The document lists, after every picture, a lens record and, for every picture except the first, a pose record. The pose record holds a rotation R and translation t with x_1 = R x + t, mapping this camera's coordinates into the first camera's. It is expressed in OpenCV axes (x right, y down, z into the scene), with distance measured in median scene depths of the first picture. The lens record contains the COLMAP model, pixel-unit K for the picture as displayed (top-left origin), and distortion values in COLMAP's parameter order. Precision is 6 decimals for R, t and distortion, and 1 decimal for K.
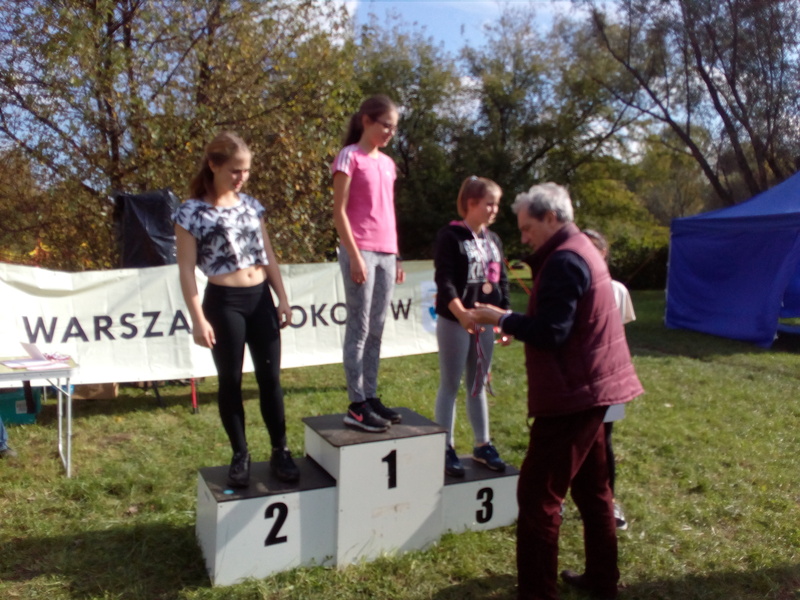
lens RADIAL K [[662.0, 0, 398.9], [0, 662.0, 319.1], [0, 0, 1]] dist [0.017821, -0.065999]
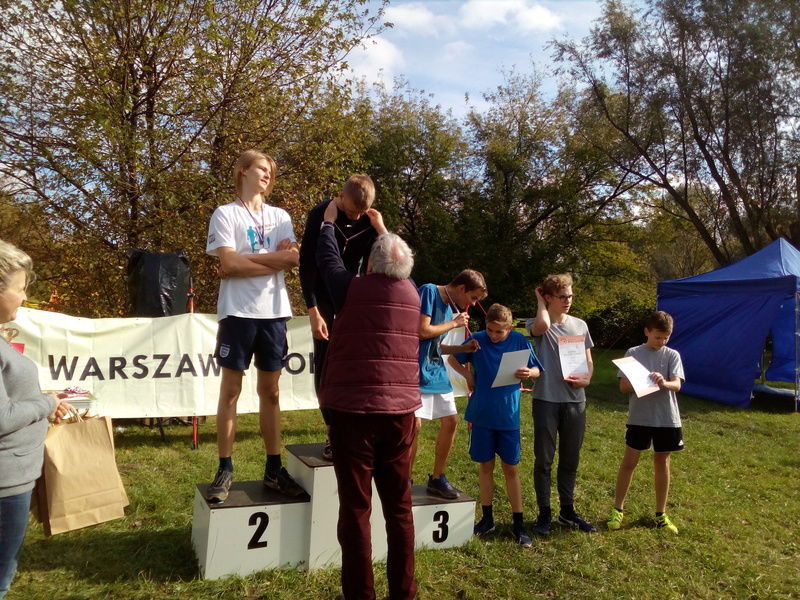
lens RADIAL K [[686.5, 0, 402.0], [0, 686.5, 315.2], [0, 0, 1]] dist [0.011132, -0.069975]
pose [[0.999631, 0.022720, -0.014917, 0.031875], [-0.023971, 0.995662, -0.089907, 0.010360], [0.012809, 0.090232, 0.995838, -0.100757]]
